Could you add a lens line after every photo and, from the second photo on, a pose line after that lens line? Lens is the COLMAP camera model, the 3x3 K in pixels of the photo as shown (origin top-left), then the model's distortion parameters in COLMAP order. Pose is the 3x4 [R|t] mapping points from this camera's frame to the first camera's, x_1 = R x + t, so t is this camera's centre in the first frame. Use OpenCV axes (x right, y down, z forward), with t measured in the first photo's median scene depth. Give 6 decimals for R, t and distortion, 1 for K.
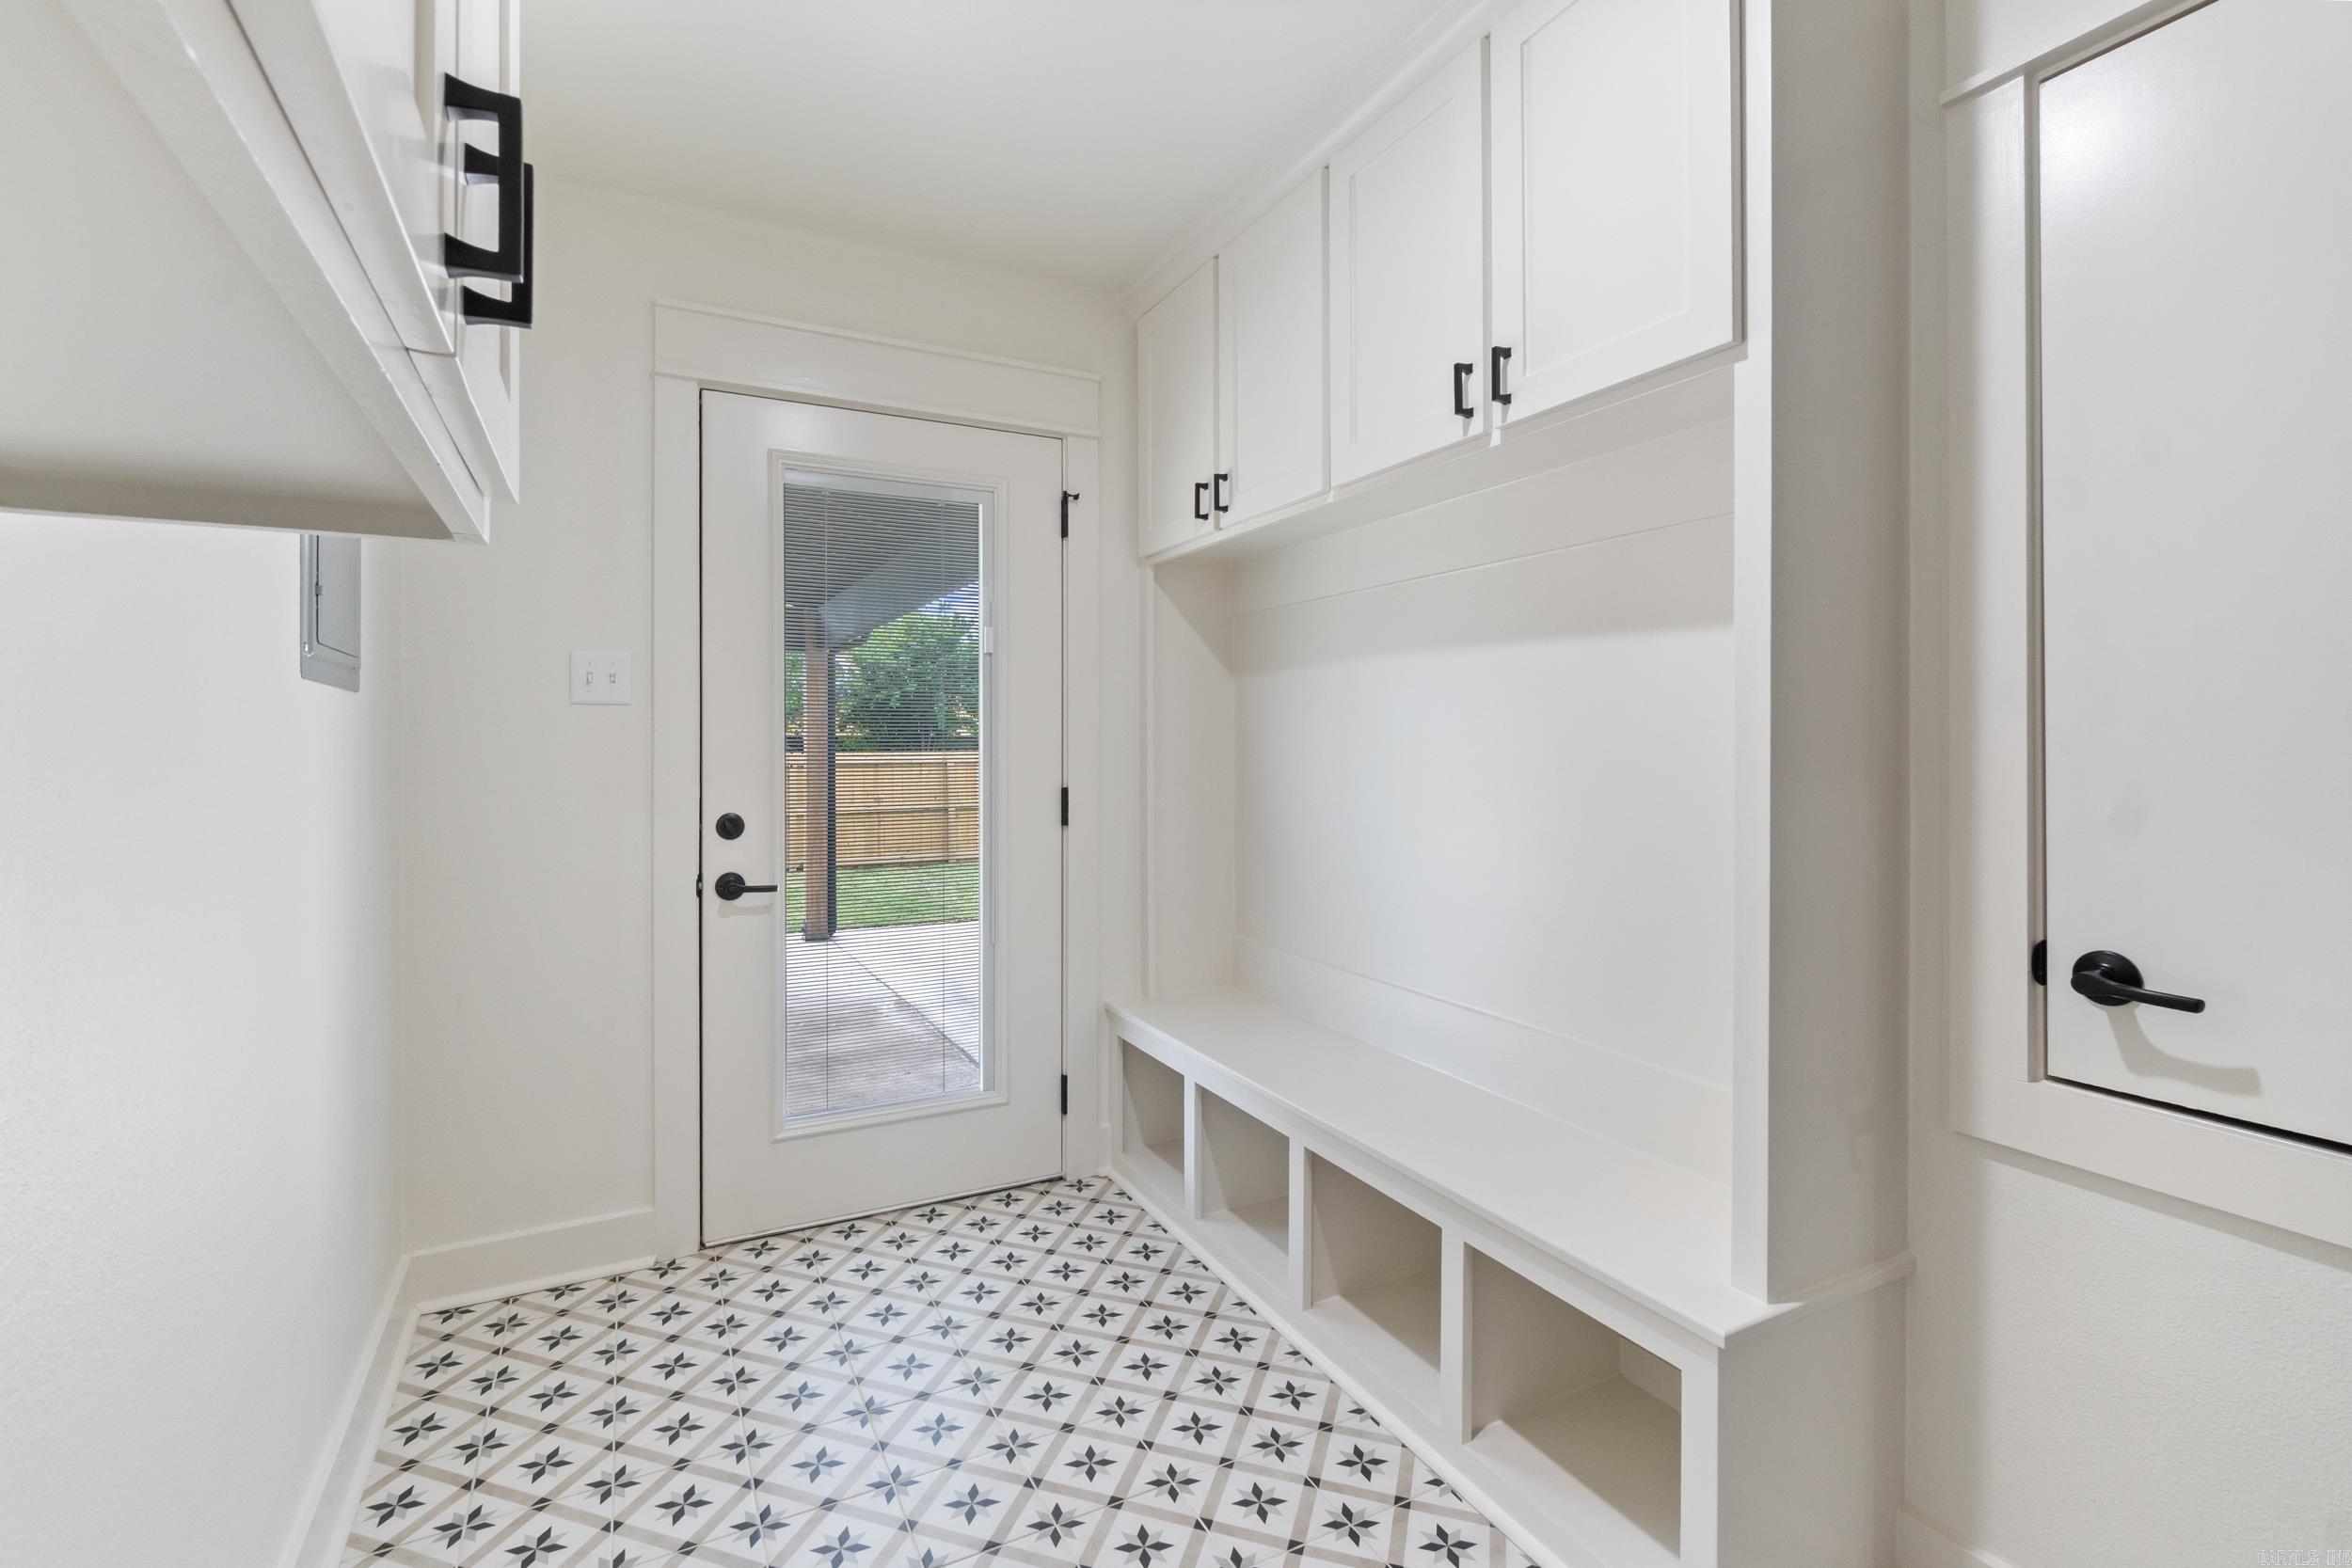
lens RADIAL K [[1050.2, 0, 1173.2], [0, 1050.2, 751.4], [0, 0, 1]] dist [-0.001348, 0.000660]
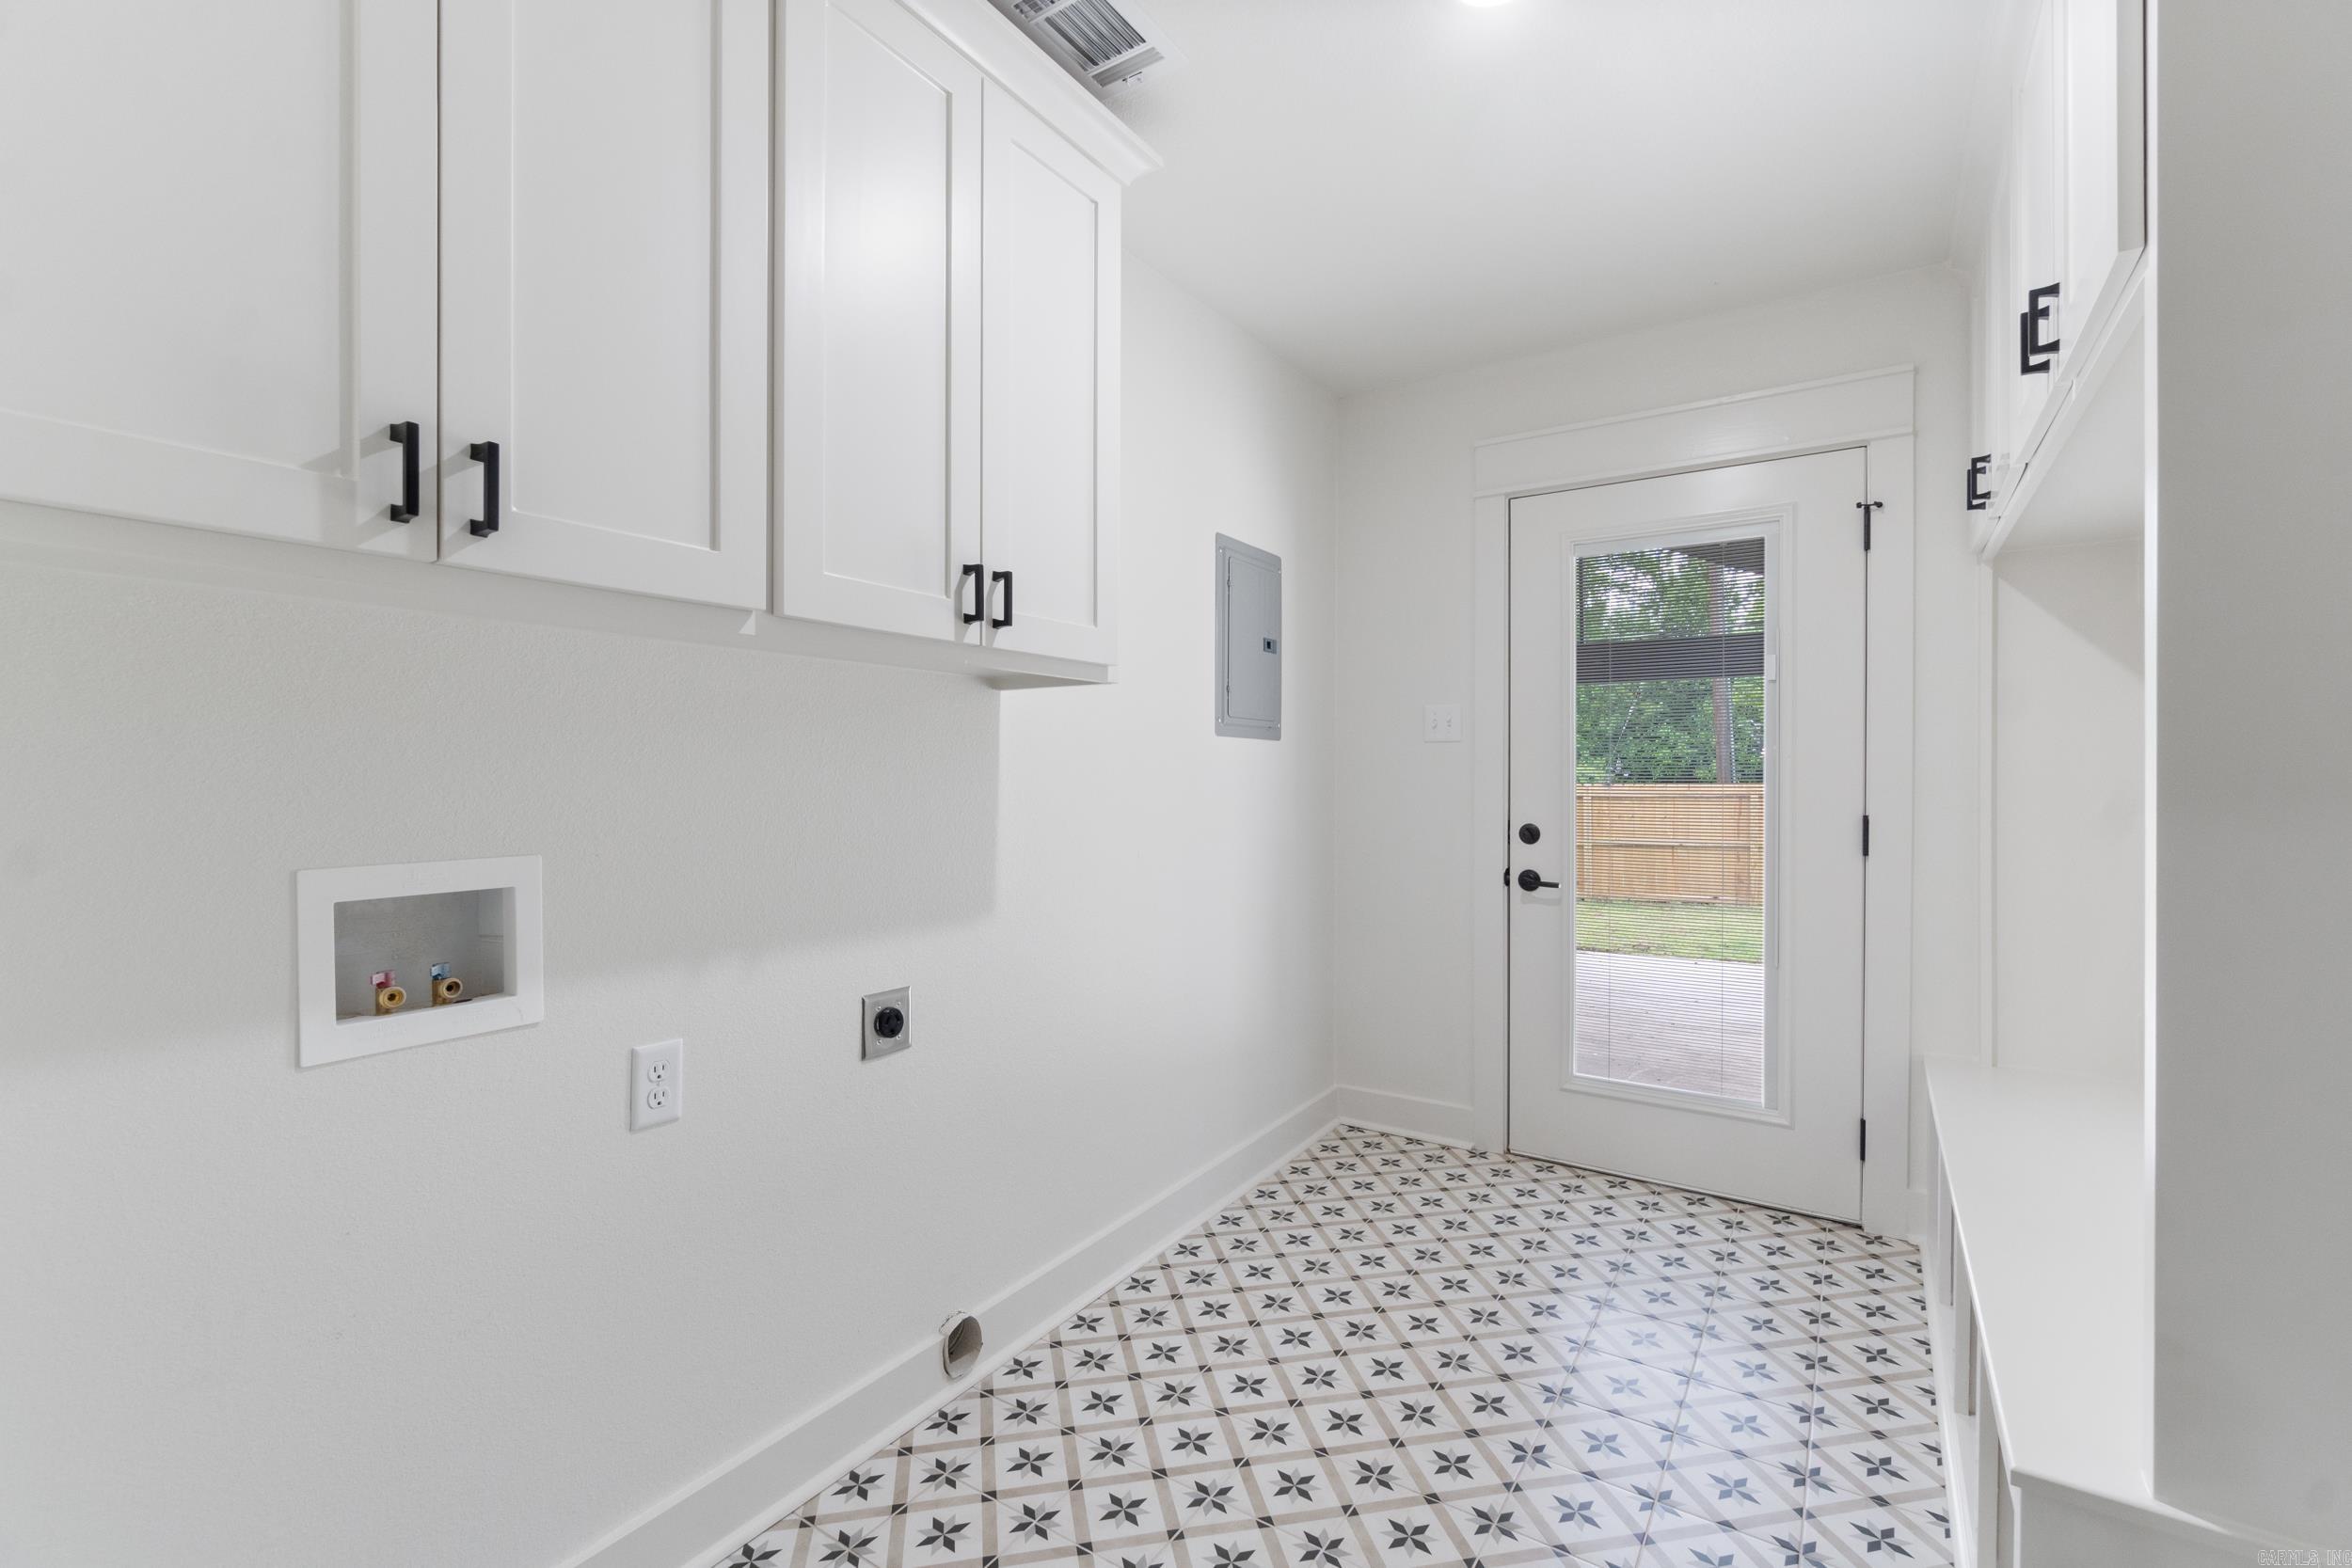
lens RADIAL K [[1027.3, 0, 1165.9], [0, 1027.3, 790.0], [0, 0, 1]] dist [-0.001804, -0.000512]
pose [[0.479677, 0.015976, -0.877300, 0.463949], [-0.006499, 0.999871, 0.014654, 0.002198], [0.877421, -0.001328, 0.479719, 0.005478]]
